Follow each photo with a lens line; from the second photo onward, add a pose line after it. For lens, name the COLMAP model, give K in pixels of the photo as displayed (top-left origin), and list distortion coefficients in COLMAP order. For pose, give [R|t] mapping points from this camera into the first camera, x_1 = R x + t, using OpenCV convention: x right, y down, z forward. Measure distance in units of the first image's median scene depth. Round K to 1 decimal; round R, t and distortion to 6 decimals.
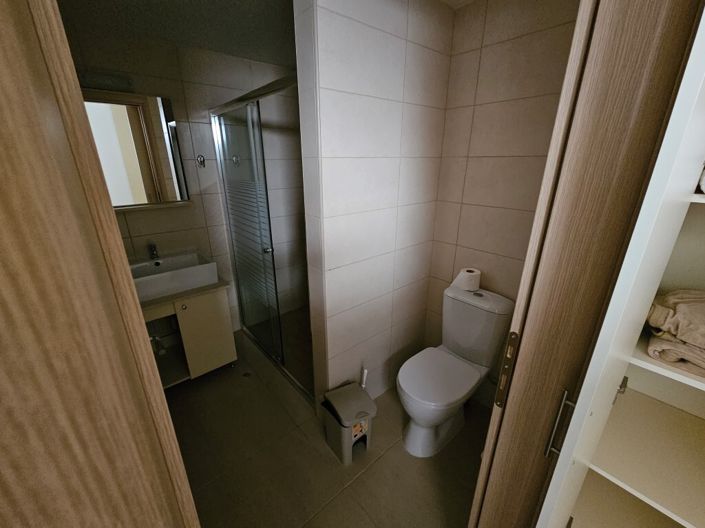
lens RADIAL K [[289.0, 0, 353.2], [0, 289.0, 263.6], [0, 0, 1]] dist [-0.000188, -0.000116]
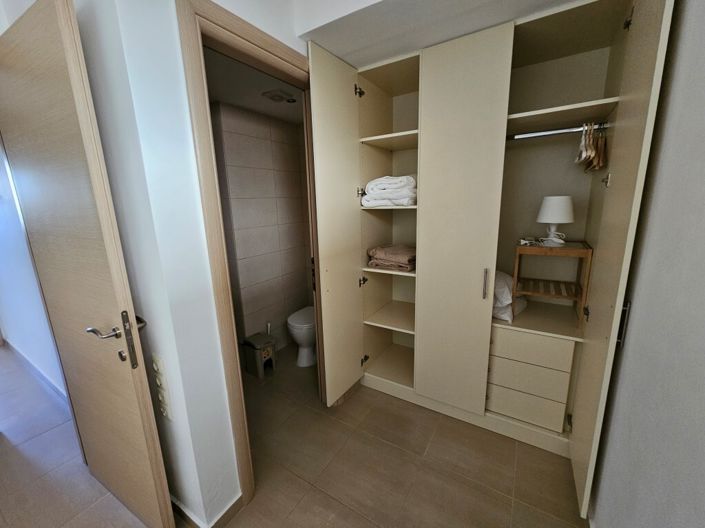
lens RADIAL K [[289.0, 0, 349.6], [0, 289.0, 261.2], [0, 0, 1]] dist [-0.000188, -0.000116]
pose [[0.953371, -0.088486, 0.288539, 0.042622], [0.124893, 0.986023, -0.110279, 0.290573], [-0.274748, 0.141173, 0.951096, -0.807636]]
